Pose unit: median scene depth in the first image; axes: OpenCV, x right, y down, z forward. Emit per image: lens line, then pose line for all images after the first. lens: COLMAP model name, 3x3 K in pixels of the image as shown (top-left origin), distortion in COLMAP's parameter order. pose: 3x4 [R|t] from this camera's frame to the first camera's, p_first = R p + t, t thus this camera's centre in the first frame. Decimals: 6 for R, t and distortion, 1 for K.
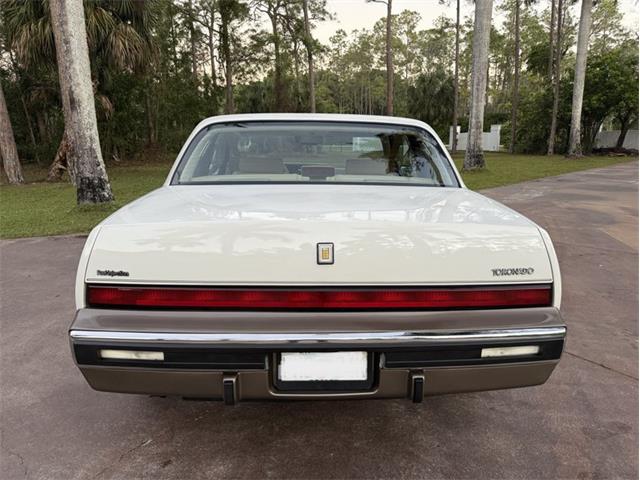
lens RADIAL K [[455.2, 0, 316.9], [0, 455.2, 240.5], [0, 0, 1]] dist [-0.000915, -0.010534]
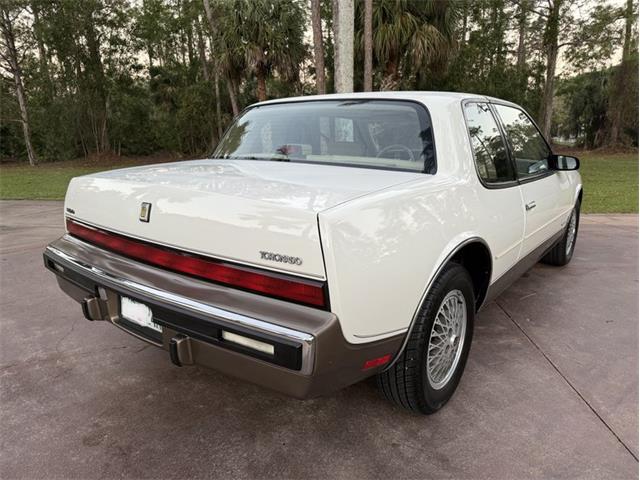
lens RADIAL K [[455.2, 0, 316.9], [0, 455.2, 240.5], [0, 0, 1]] dist [-0.000915, -0.010534]
pose [[0.760198, 0.139477, -0.634543, 0.771395], [-0.135227, 0.989262, 0.055442, -0.016488], [0.635462, 0.043660, 0.770896, 0.282380]]
